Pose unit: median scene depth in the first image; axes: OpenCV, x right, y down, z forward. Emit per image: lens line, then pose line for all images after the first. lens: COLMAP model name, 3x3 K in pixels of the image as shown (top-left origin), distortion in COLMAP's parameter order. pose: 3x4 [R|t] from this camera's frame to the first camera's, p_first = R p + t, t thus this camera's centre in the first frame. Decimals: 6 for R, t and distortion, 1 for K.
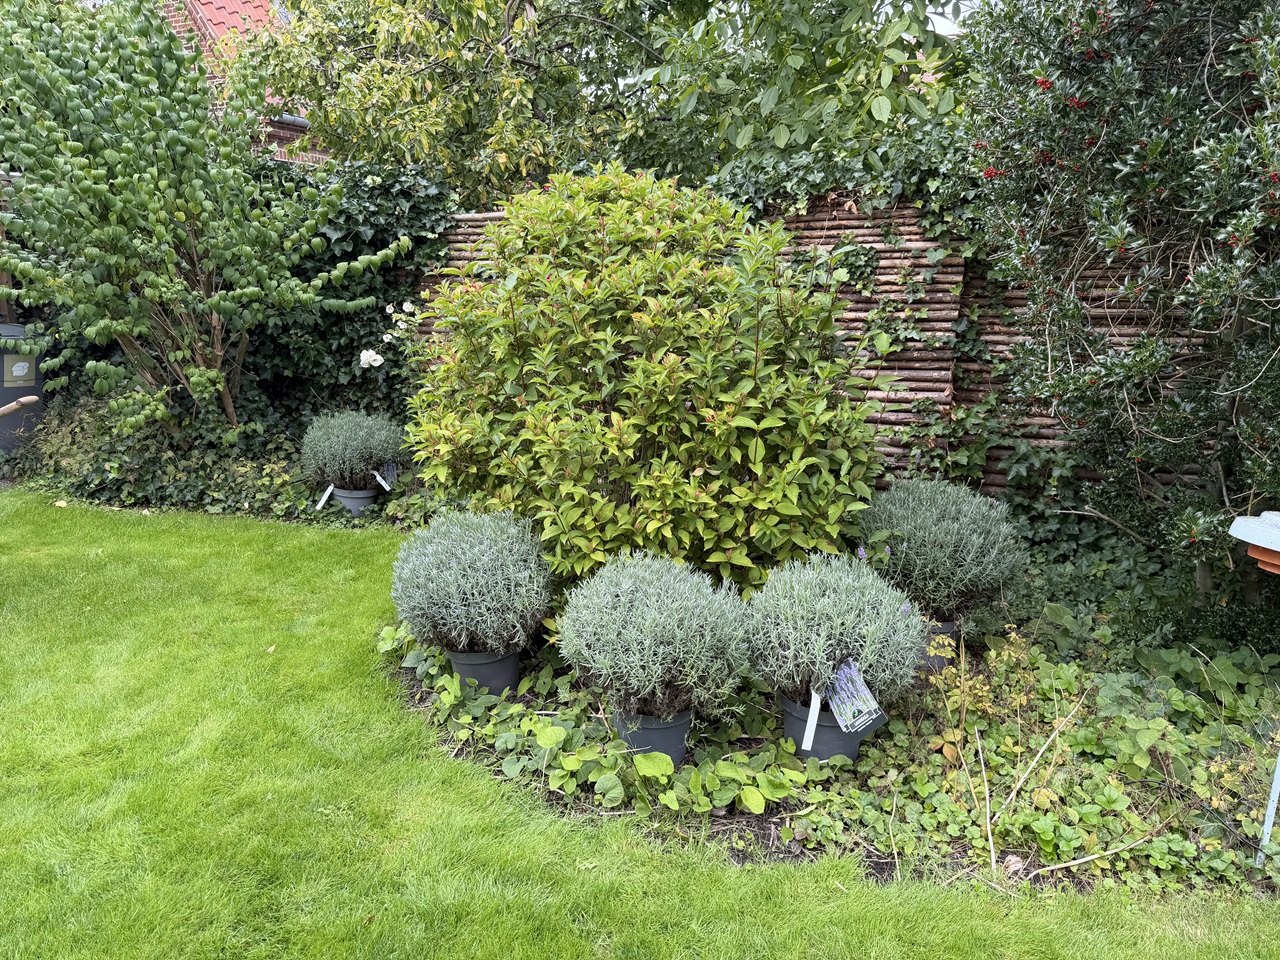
lens RADIAL K [[876.6, 0, 646.4], [0, 876.6, 473.2], [0, 0, 1]] dist [-0.037859, -0.002534]
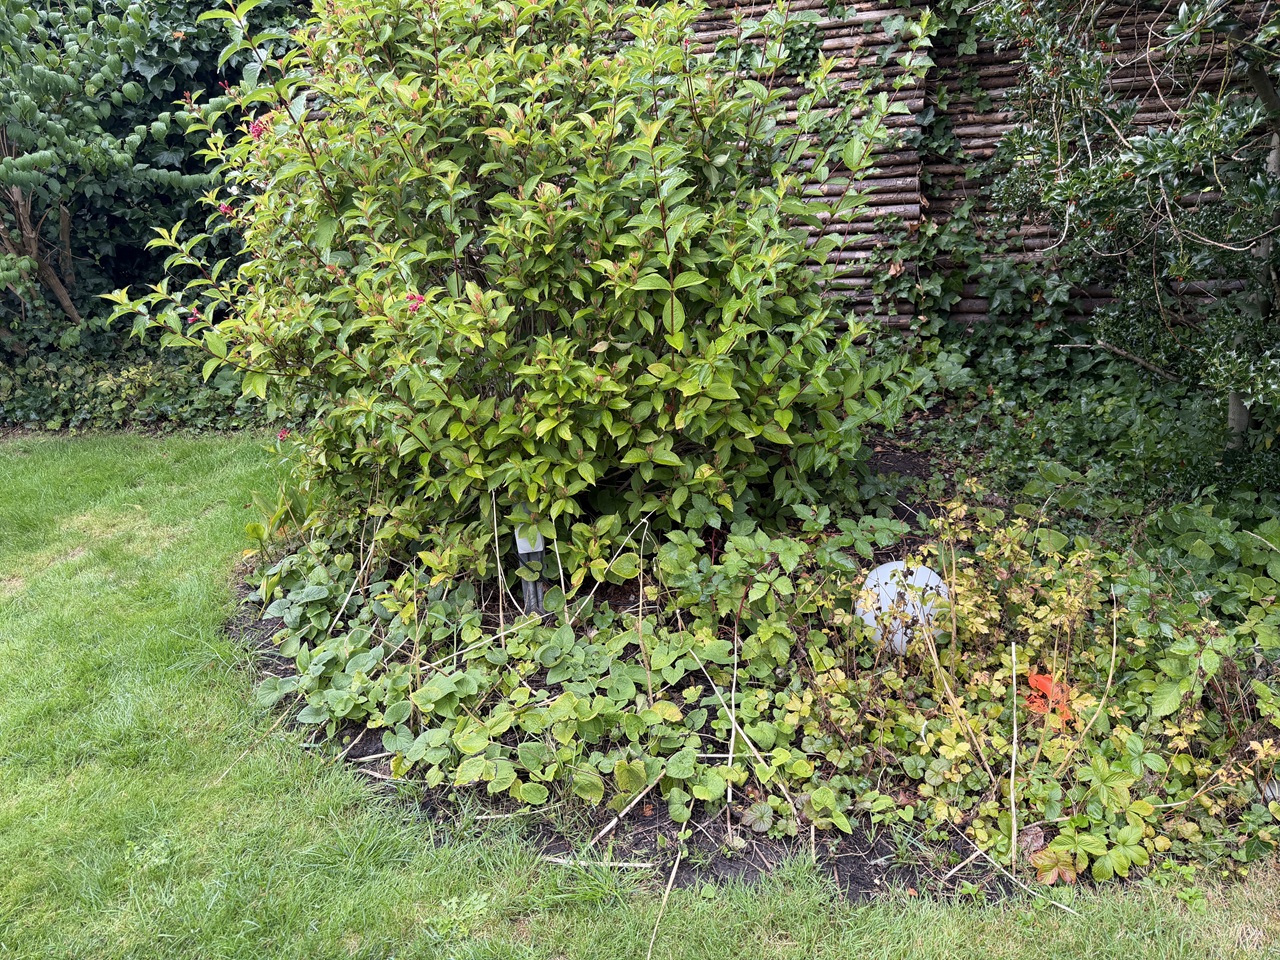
lens RADIAL K [[876.6, 0, 627.0], [0, 876.6, 483.1], [0, 0, 1]] dist [-0.037859, -0.002534]
pose [[0.995156, -0.096310, 0.019731, 0.054679], [0.090731, 0.977024, 0.192853, -0.029035], [-0.037852, -0.190129, 0.981029, 0.248738]]
